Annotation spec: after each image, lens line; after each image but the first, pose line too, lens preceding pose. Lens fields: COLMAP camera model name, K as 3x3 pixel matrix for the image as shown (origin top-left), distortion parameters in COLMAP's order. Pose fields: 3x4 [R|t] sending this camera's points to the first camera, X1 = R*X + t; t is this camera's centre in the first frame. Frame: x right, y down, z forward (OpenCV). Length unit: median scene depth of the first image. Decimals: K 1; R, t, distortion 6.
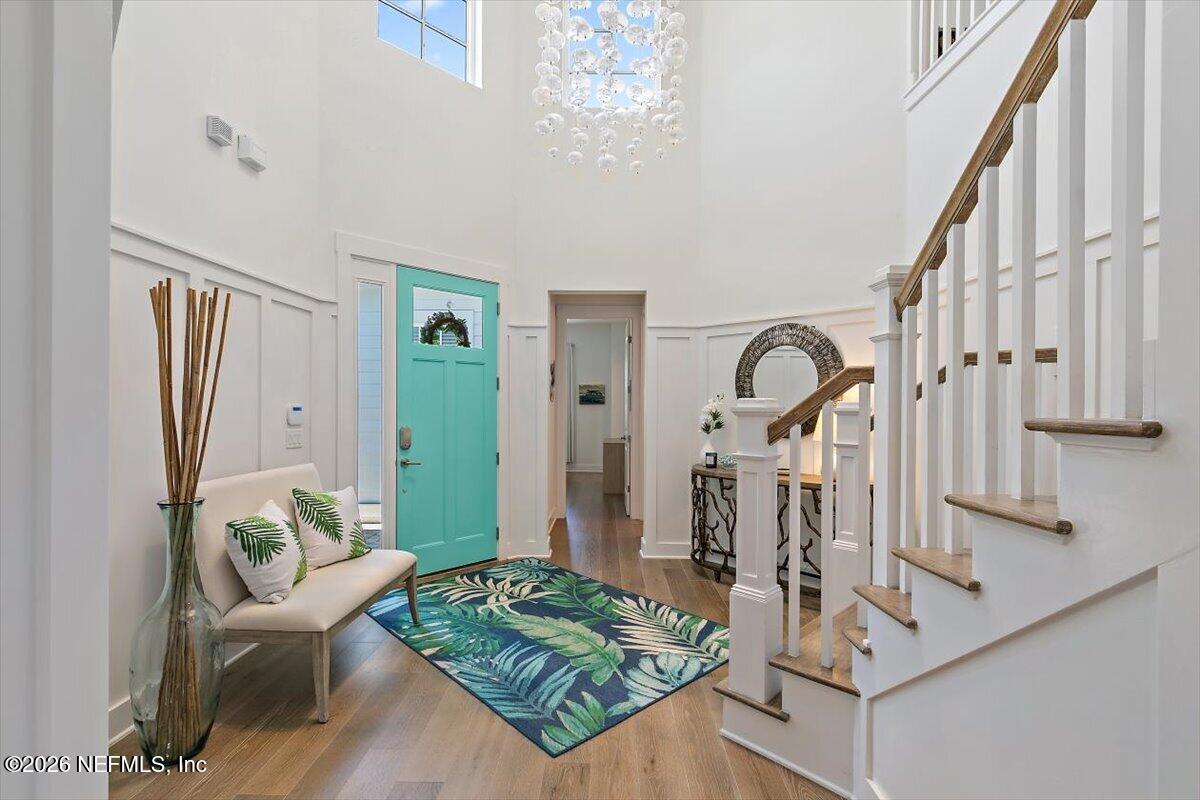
lens RADIAL K [[544.5, 0, 594.2], [0, 544.5, 402.8], [0, 0, 1]] dist [-0.001221, -0.000355]
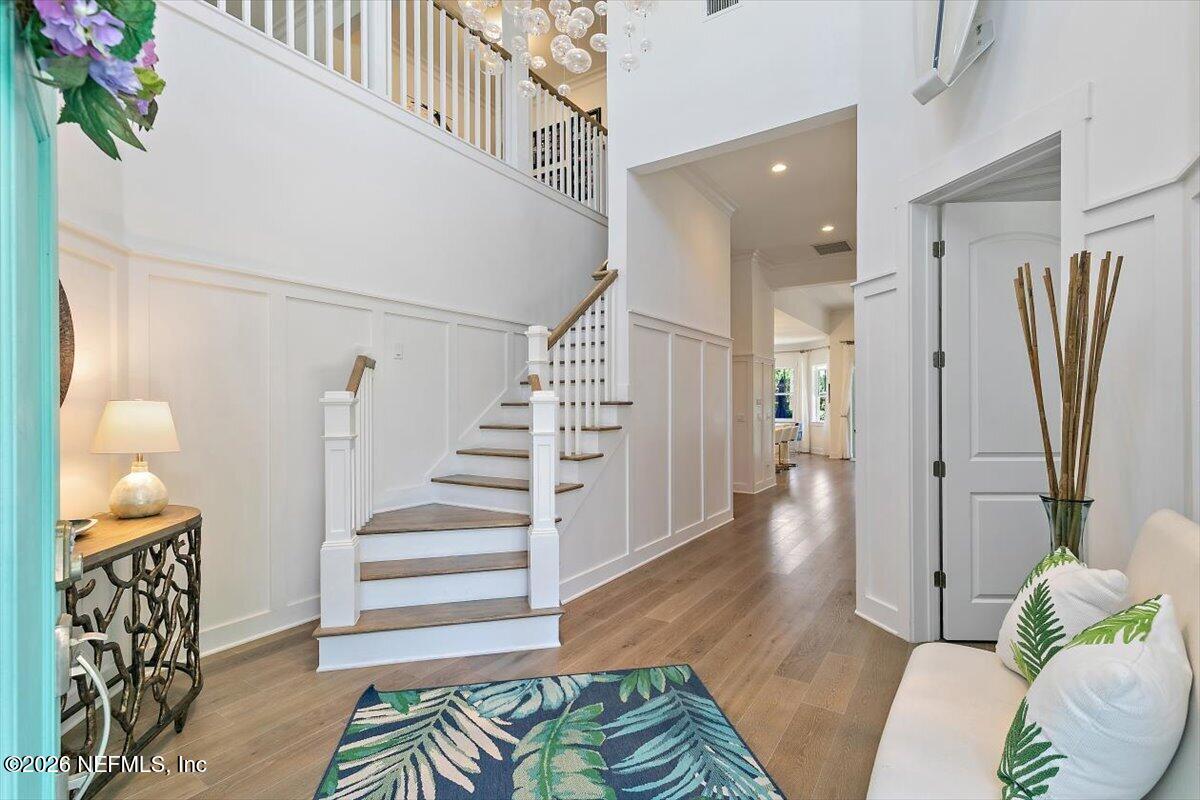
lens RADIAL K [[544.5, 0, 594.2], [0, 544.5, 402.8], [0, 0, 1]] dist [-0.001221, -0.000355]
pose [[-0.842683, 0.000589, 0.538410, -0.449879], [-0.003425, 0.999973, -0.006455, 0.020807], [-0.538400, -0.007284, -0.842658, 1.699934]]
